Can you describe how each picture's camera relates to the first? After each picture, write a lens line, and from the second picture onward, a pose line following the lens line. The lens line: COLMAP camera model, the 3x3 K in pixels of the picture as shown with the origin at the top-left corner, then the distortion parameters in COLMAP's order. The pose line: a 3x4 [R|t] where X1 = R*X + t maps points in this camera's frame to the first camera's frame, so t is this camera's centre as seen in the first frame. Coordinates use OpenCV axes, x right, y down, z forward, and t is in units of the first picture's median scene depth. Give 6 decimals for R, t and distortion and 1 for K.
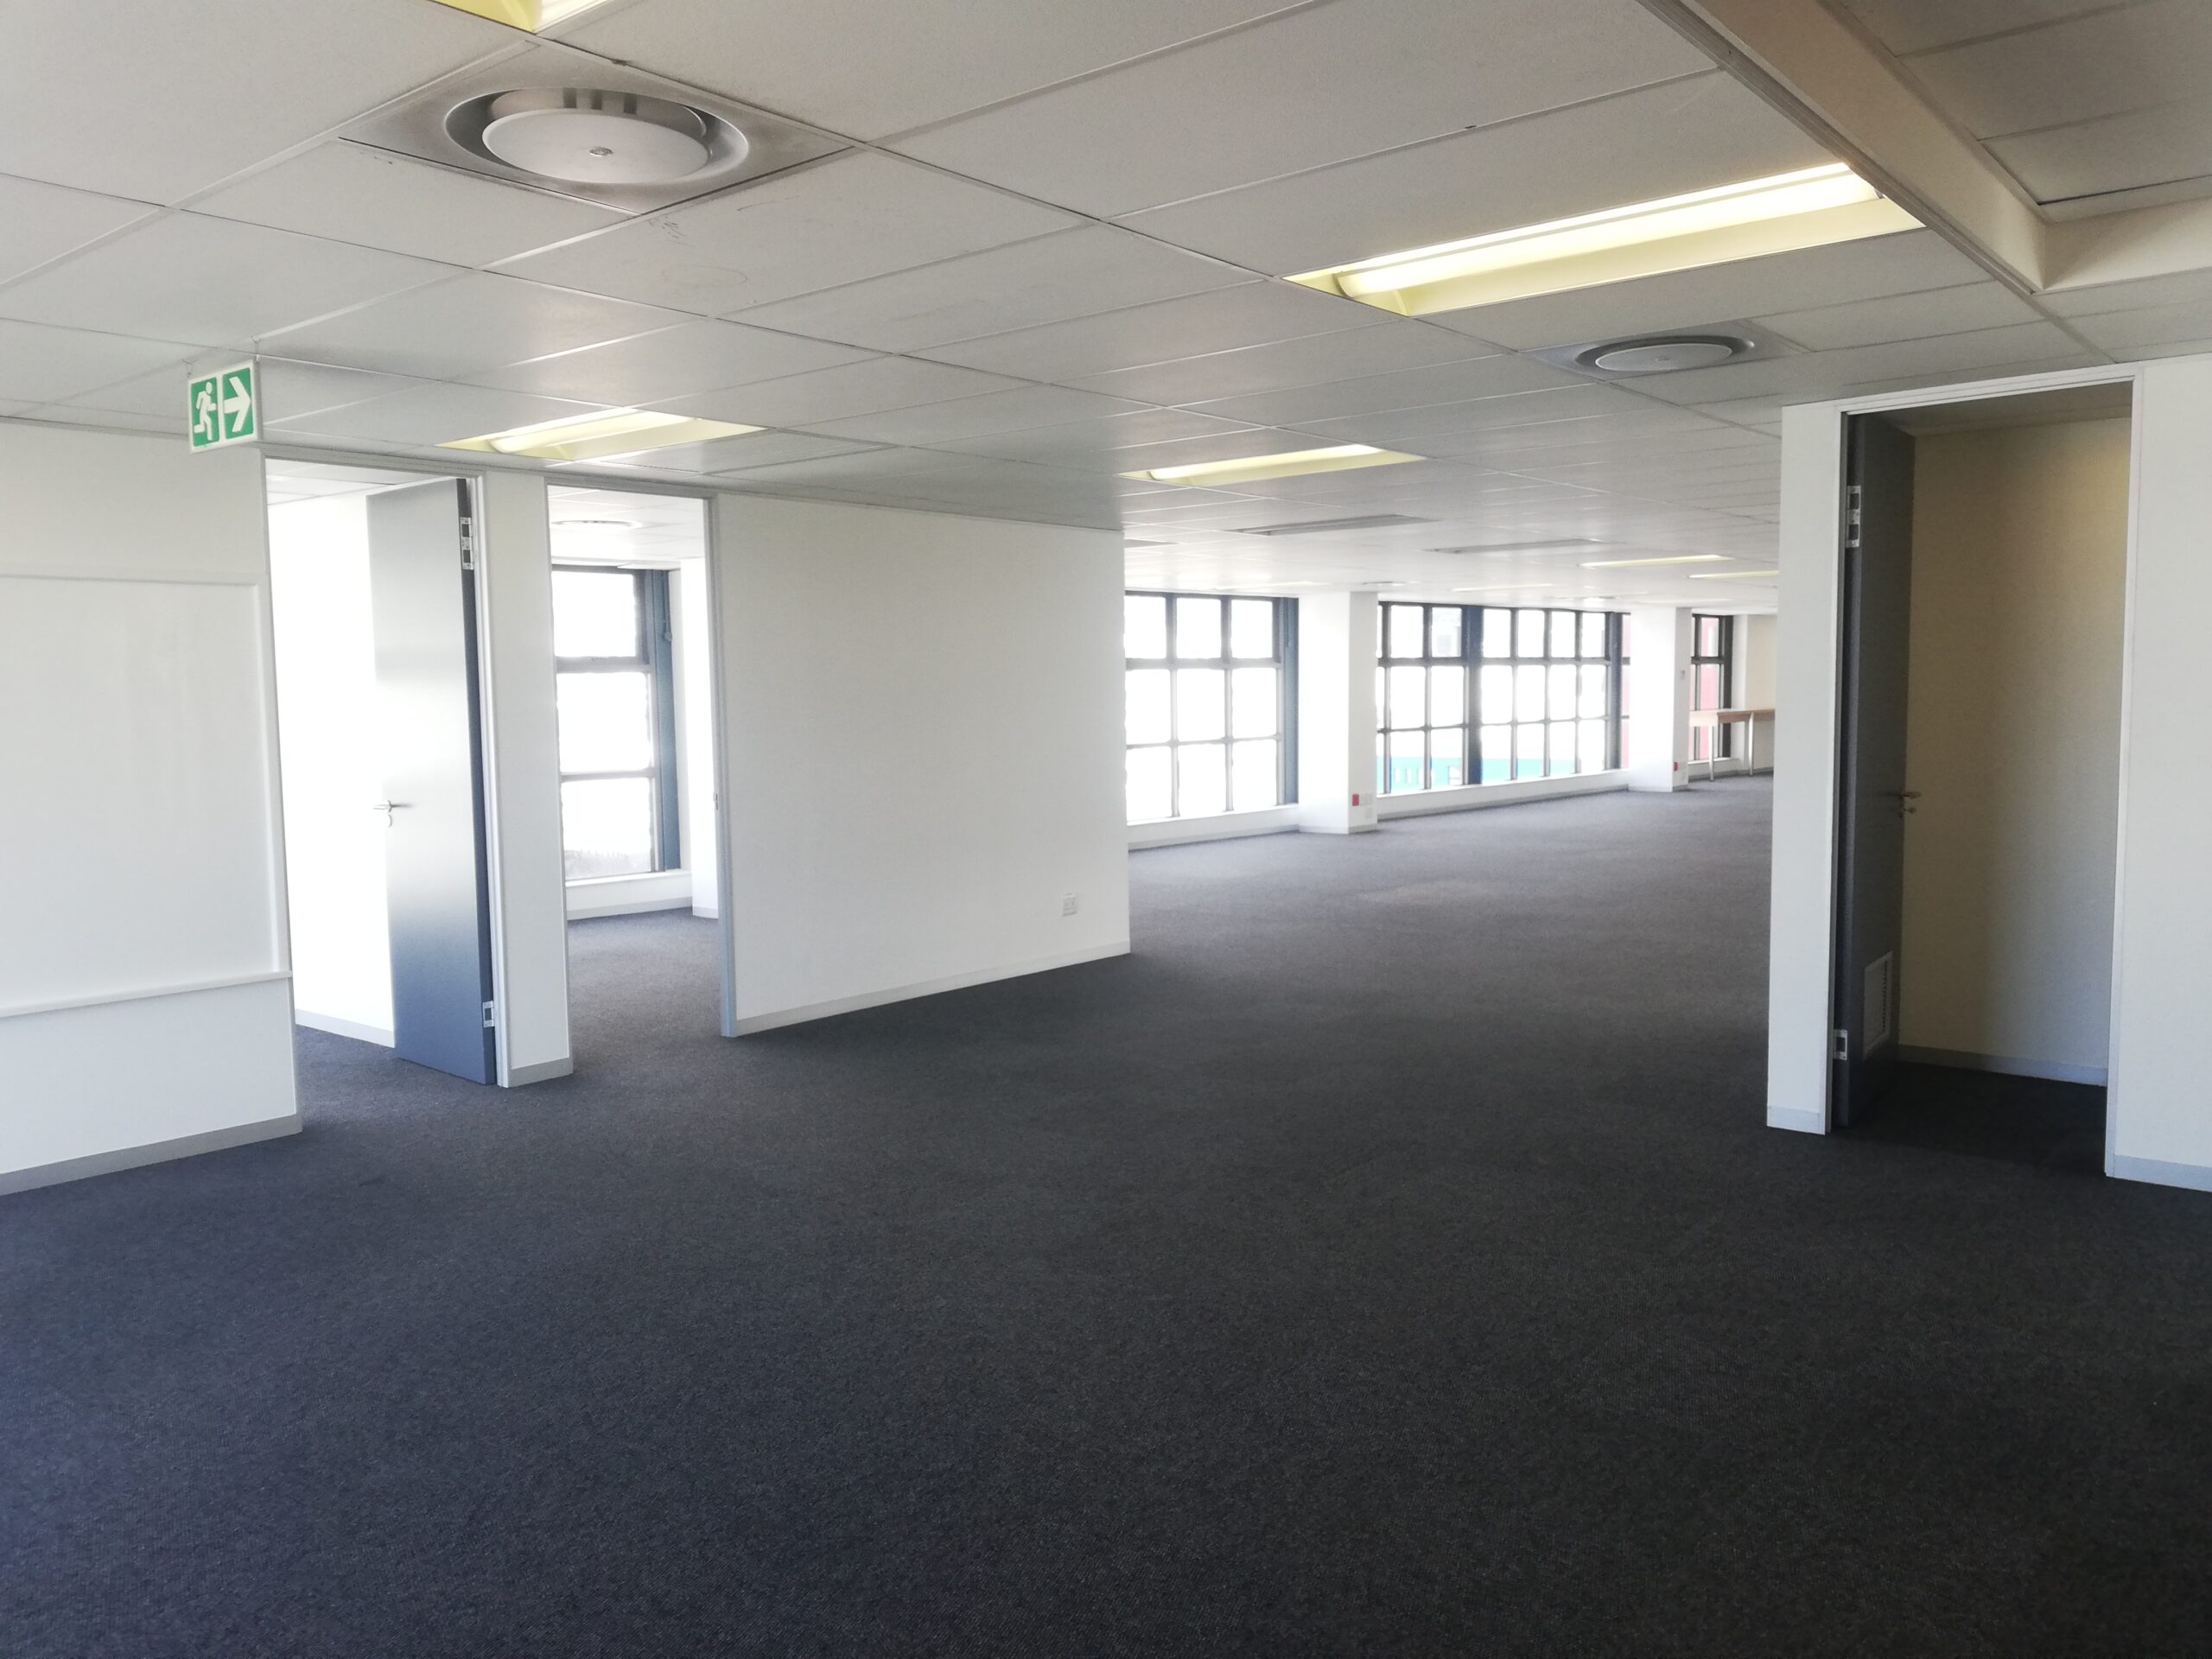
lens RADIAL K [[1737.4, 0, 1109.4], [0, 1737.4, 830.6], [0, 0, 1]] dist [0.047746, -0.056209]
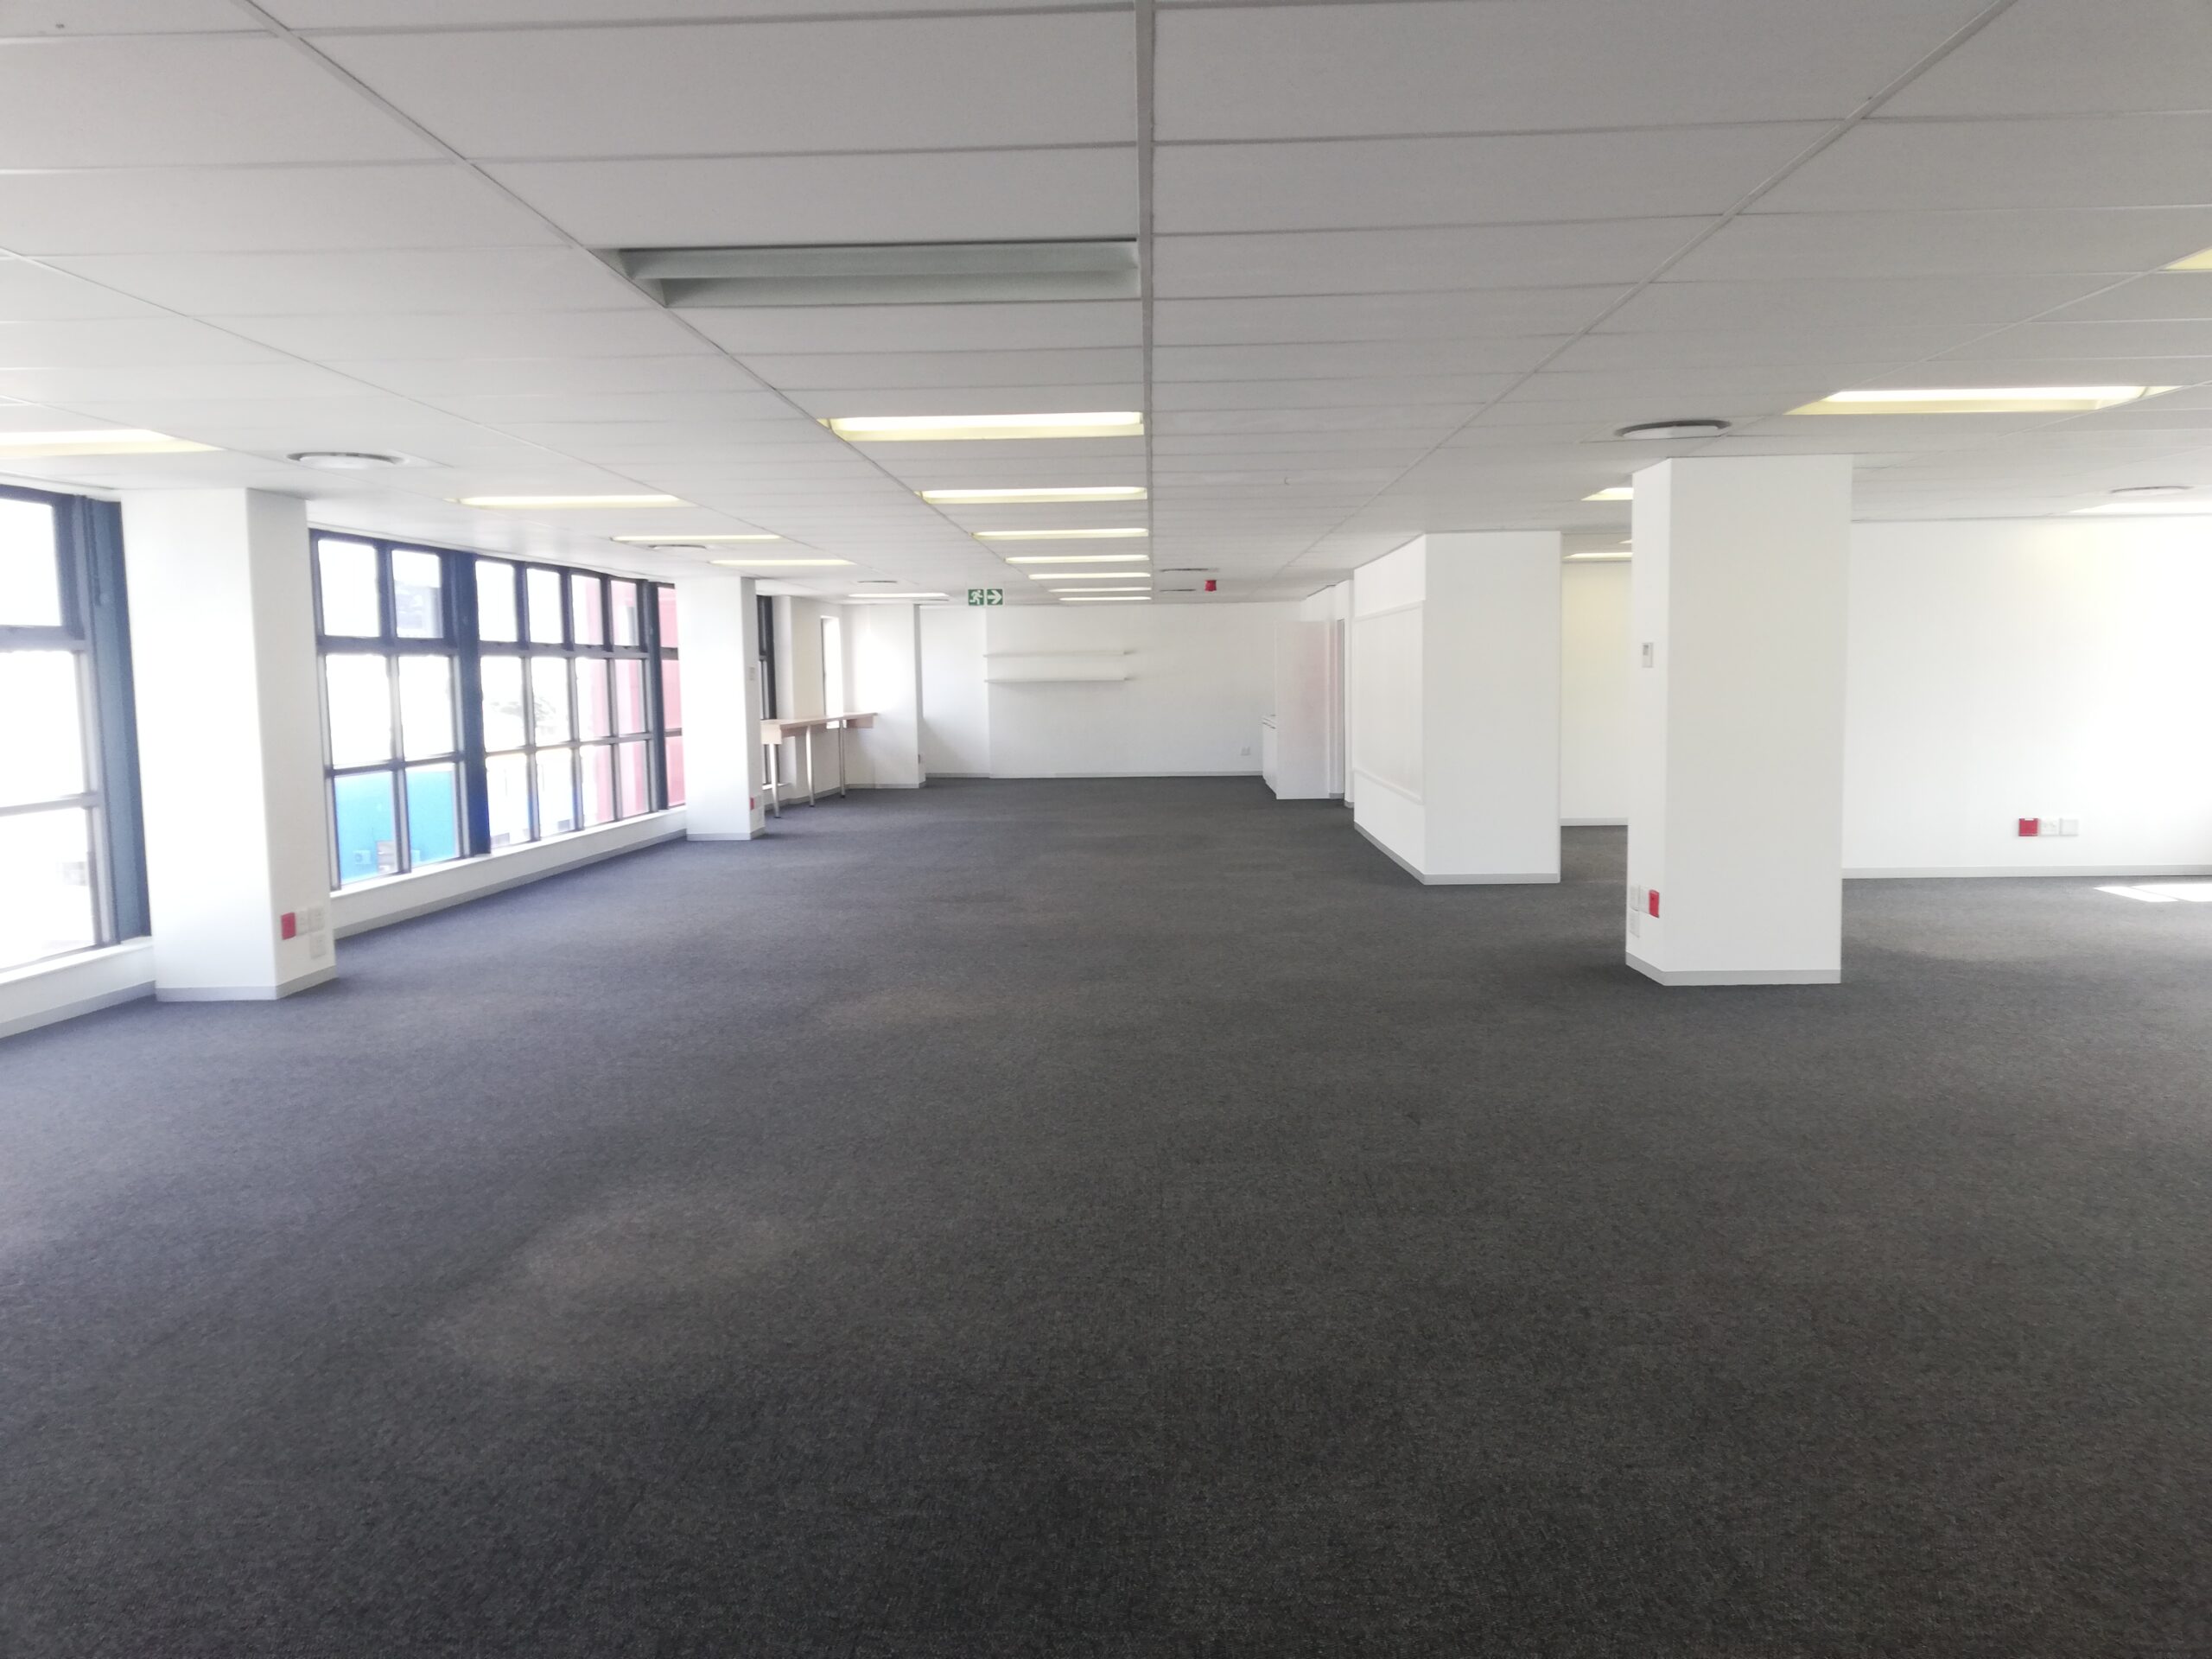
lens RADIAL K [[1737.4, 0, 1120.8], [0, 1737.4, 824.2], [0, 0, 1]] dist [0.047746, -0.056209]
pose [[0.806252, -0.057249, 0.588796, 0.036706], [0.063203, 0.997946, 0.010485, -0.029780], [-0.588187, 0.028760, 0.808214, 0.394818]]
